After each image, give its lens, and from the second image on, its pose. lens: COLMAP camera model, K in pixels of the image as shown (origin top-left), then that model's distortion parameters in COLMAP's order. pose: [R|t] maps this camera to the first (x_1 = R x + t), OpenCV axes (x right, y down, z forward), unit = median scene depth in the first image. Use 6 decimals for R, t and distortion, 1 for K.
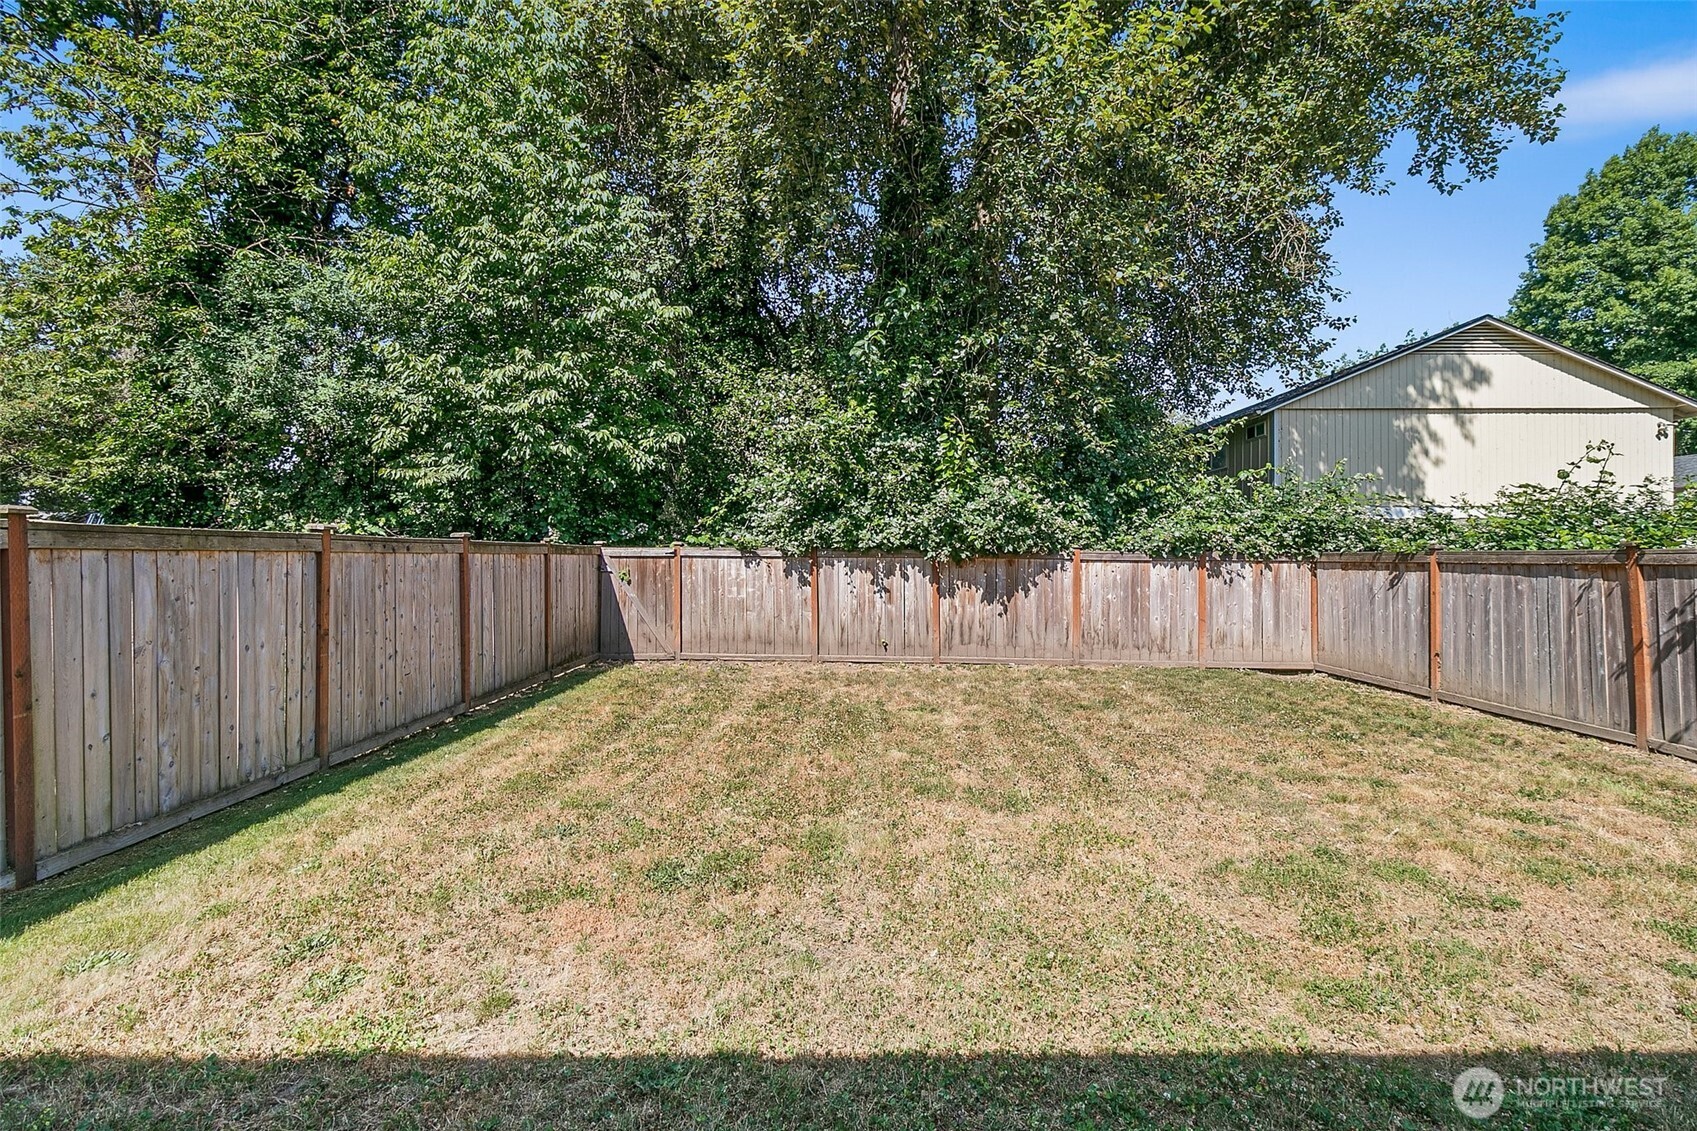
lens RADIAL K [[797.0, 0, 851.5], [0, 797.0, 557.1], [0, 0, 1]] dist [0.005544, -0.000269]
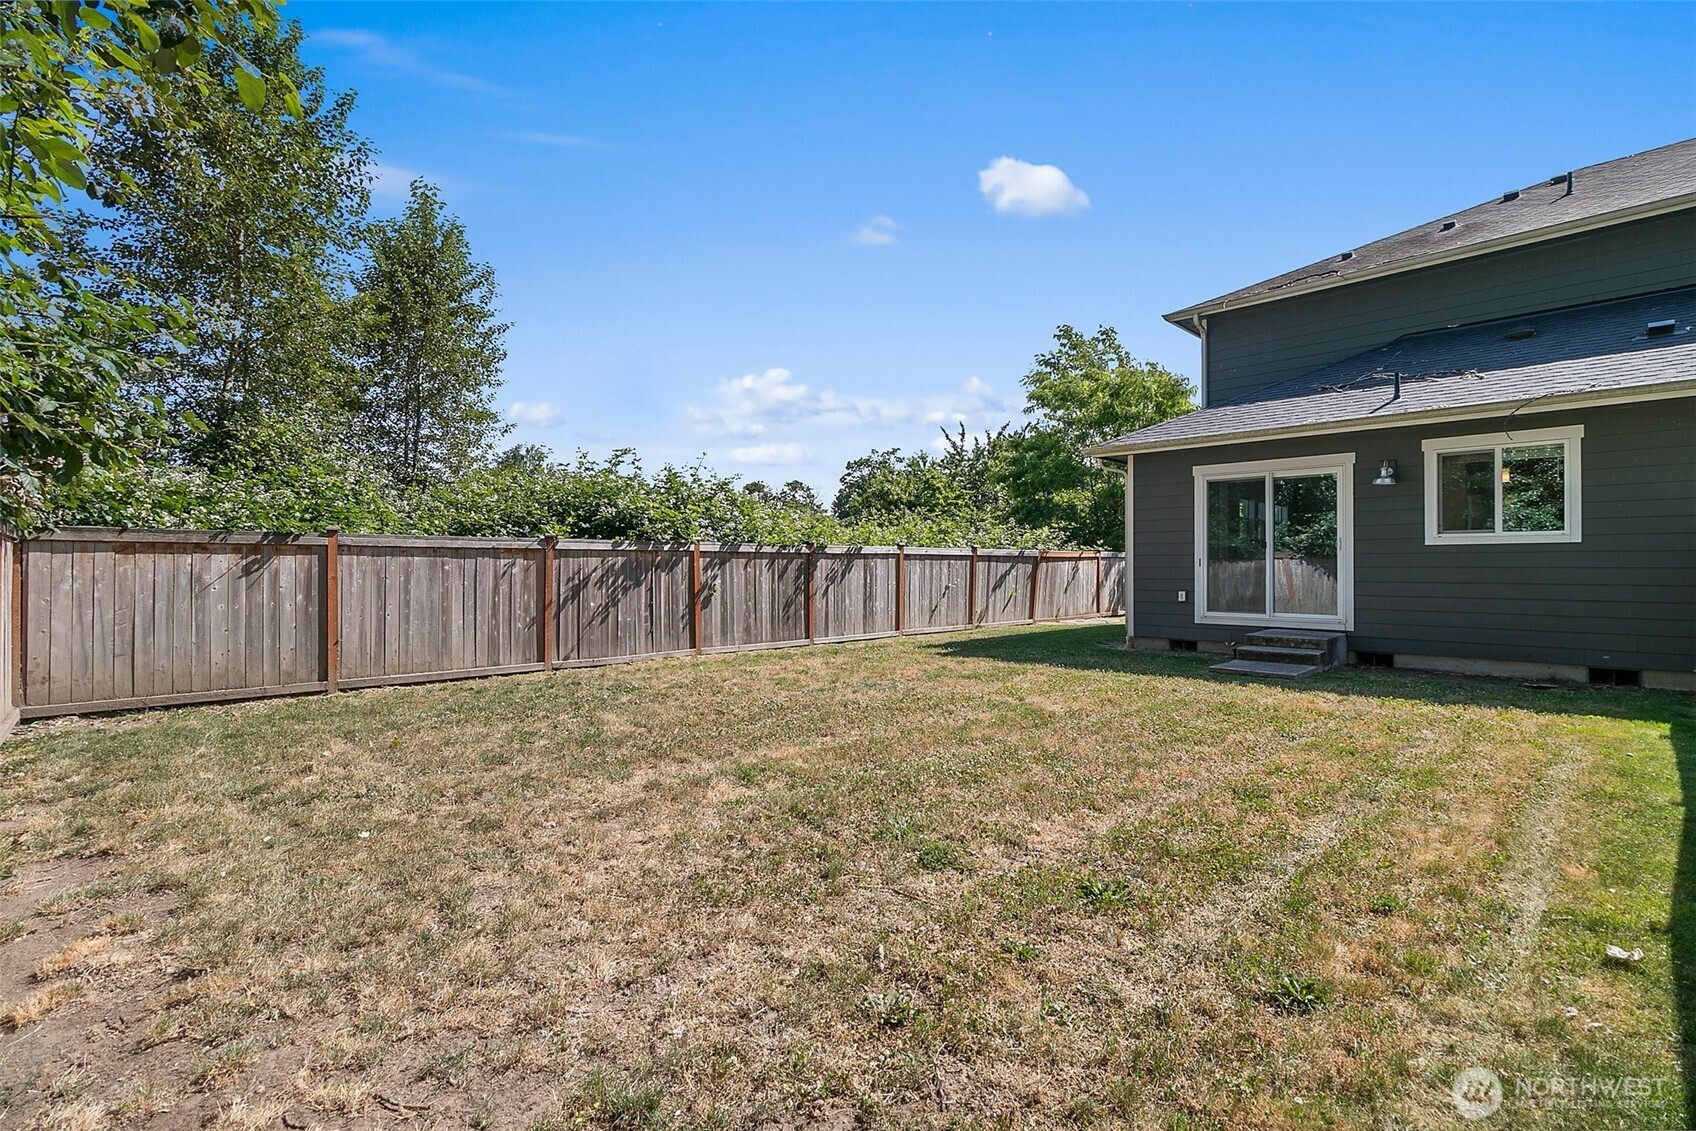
lens RADIAL K [[796.6, 0, 853.7], [0, 796.6, 563.3], [0, 0, 1]] dist [0.005544, -0.000269]
pose [[-0.682351, 0.003552, 0.731017, -0.288331], [0.000191, 0.999989, -0.004681, 0.025265], [-0.731025, -0.003054, -0.682344, 0.924589]]
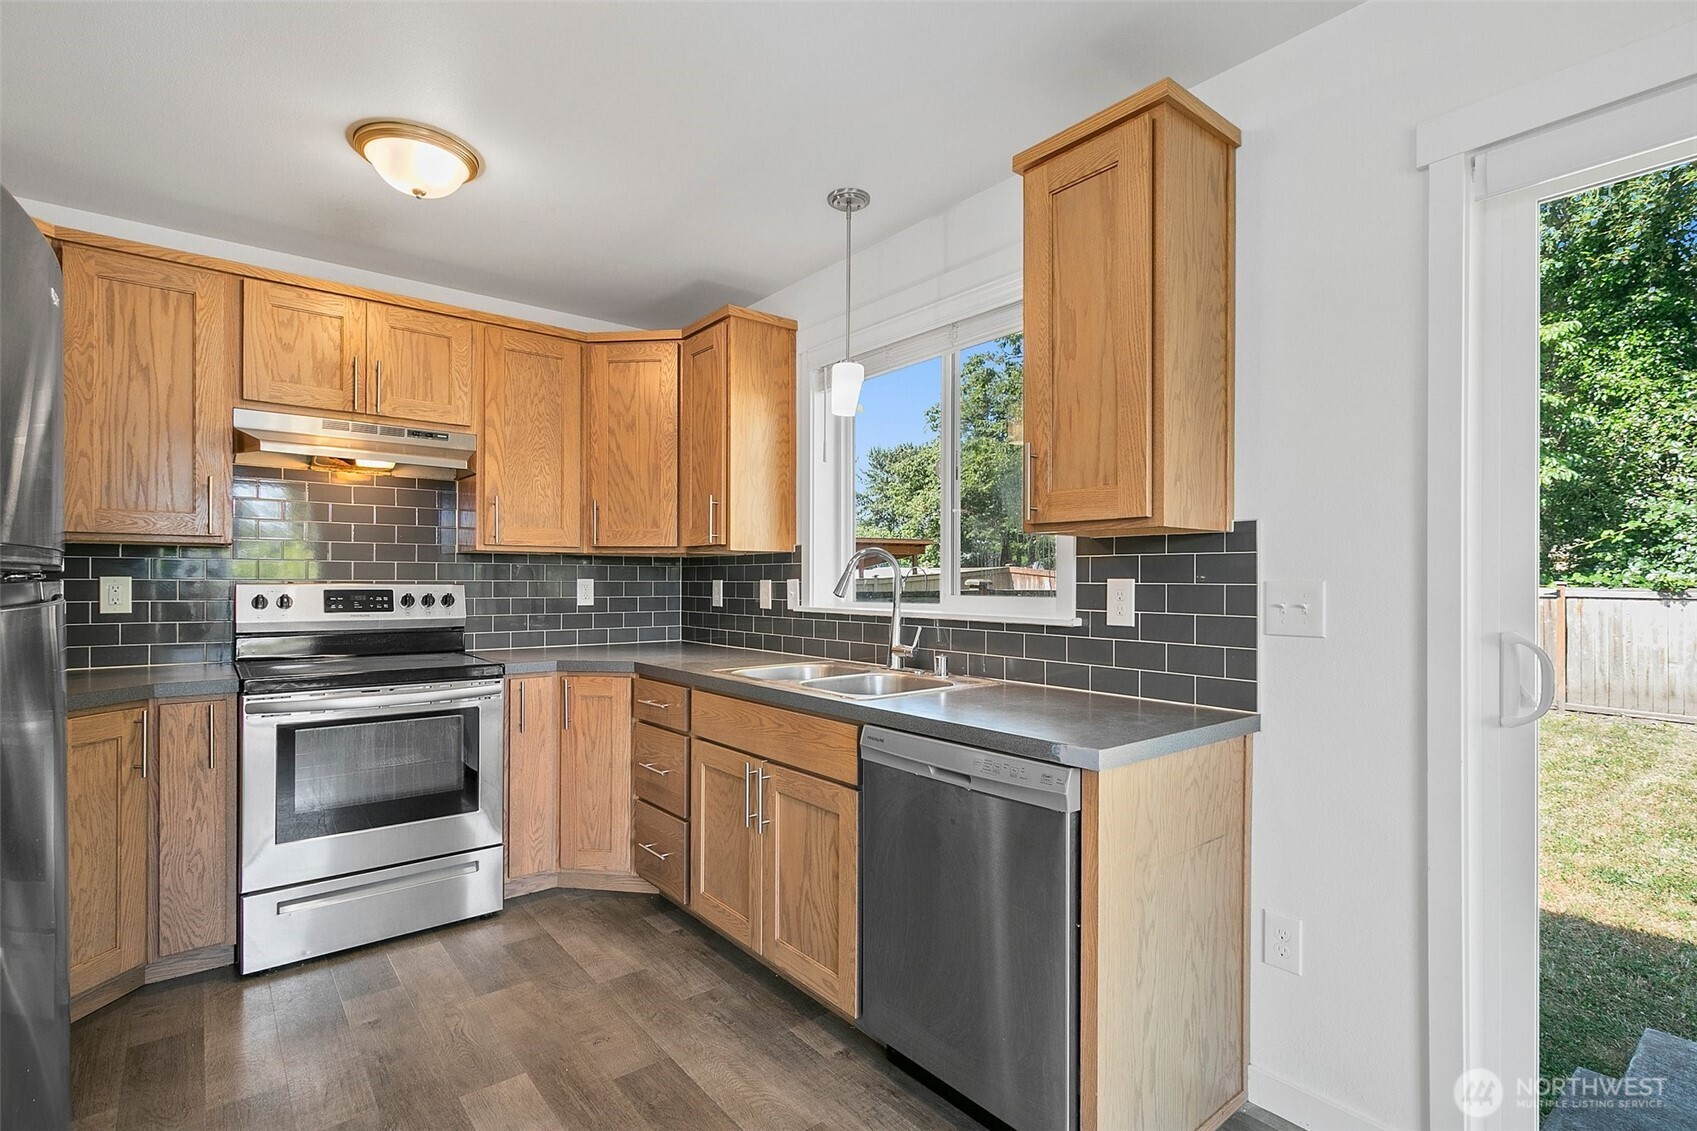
lens RADIAL K [[797.0, 0, 846.2], [0, 797.0, 580.3], [0, 0, 1]] dist [0.005544, -0.000269]
pose [[0.612628, -0.002347, -0.790368, 0.007059], [0.000209, 0.999996, -0.002808, -0.018807], [0.790372, 0.001555, 0.612626, -0.228720]]
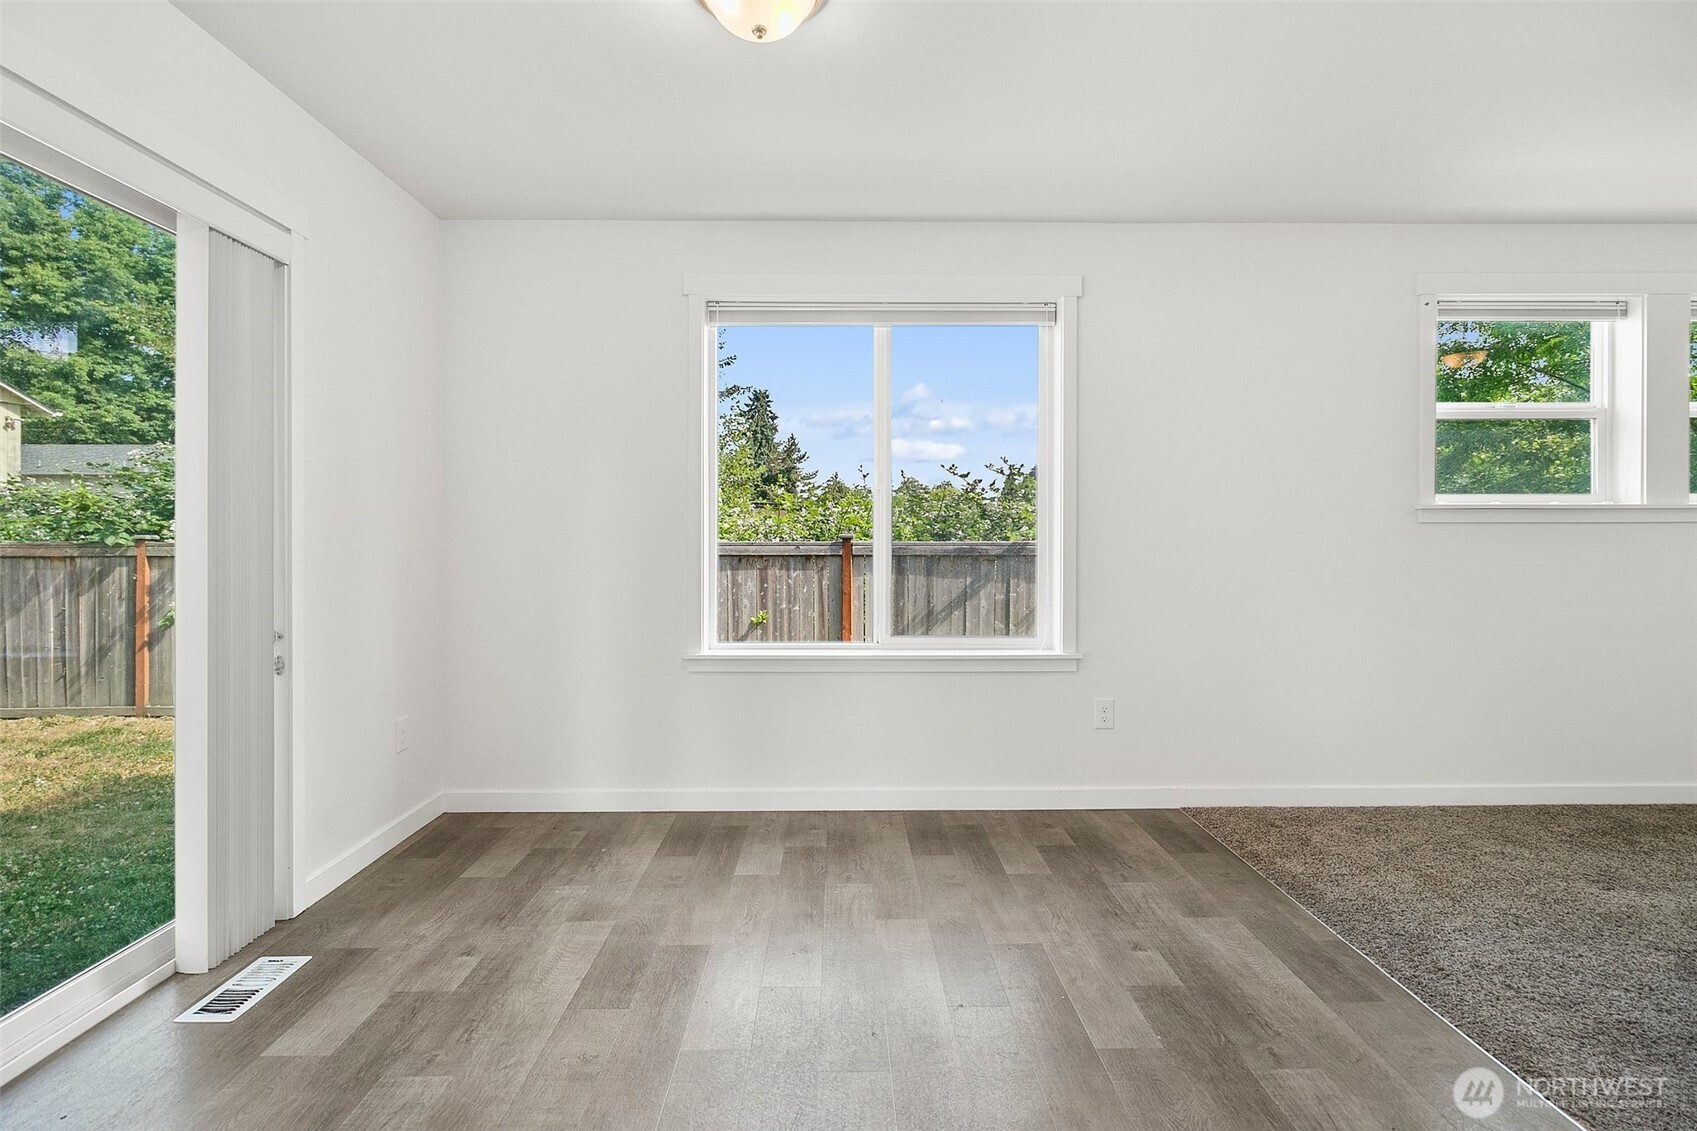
lens RADIAL K [[797.0, 0, 843.7], [0, 797.0, 540.3], [0, 0, 1]] dist [0.005544, -0.000269]
pose [[0.009743, -0.005078, 0.999940, -0.081472], [-0.000752, 0.999987, 0.005085, -0.011861], [-0.999952, -0.000802, 0.009739, -0.206547]]
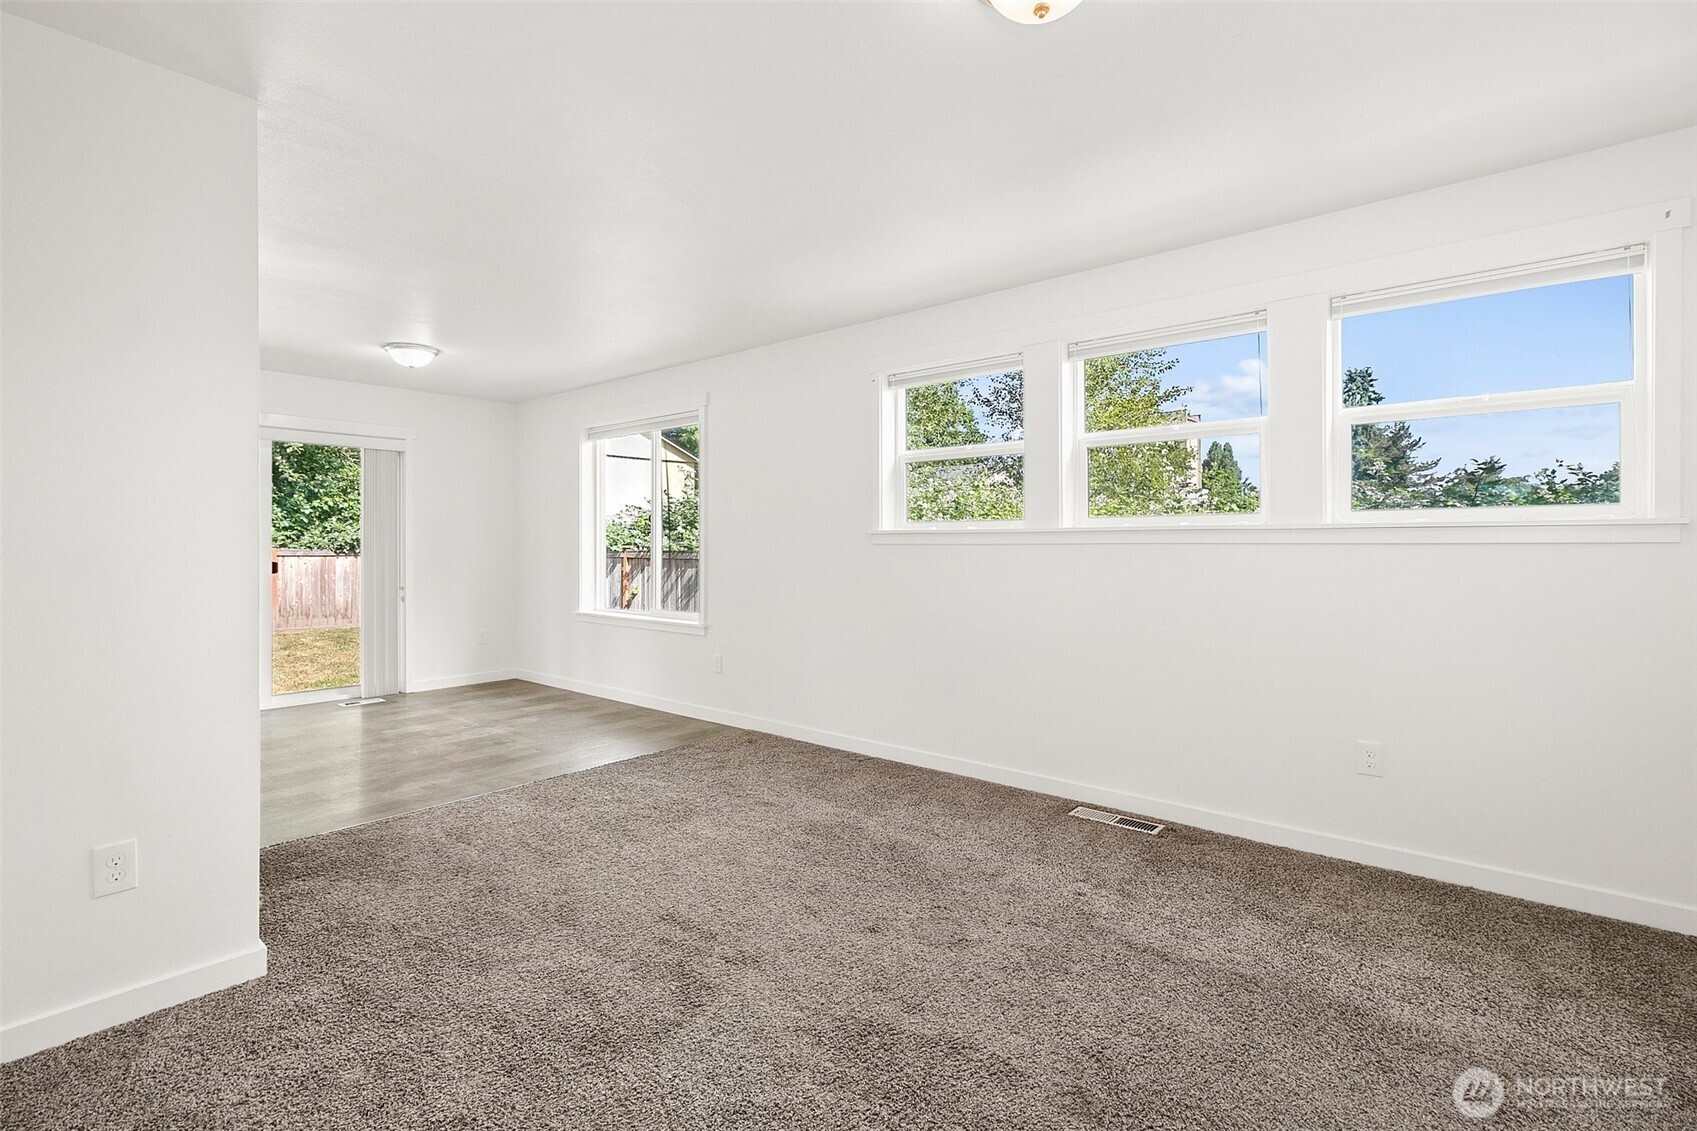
lens RADIAL K [[797.0, 0, 841.1], [0, 797.0, 543.7], [0, 0, 1]] dist [0.005544, -0.000269]
pose [[0.668398, -0.003886, 0.743794, -0.088112], [0.002849, 0.999992, 0.002664, -0.017883], [-0.743799, 0.000339, 0.668404, -0.647731]]
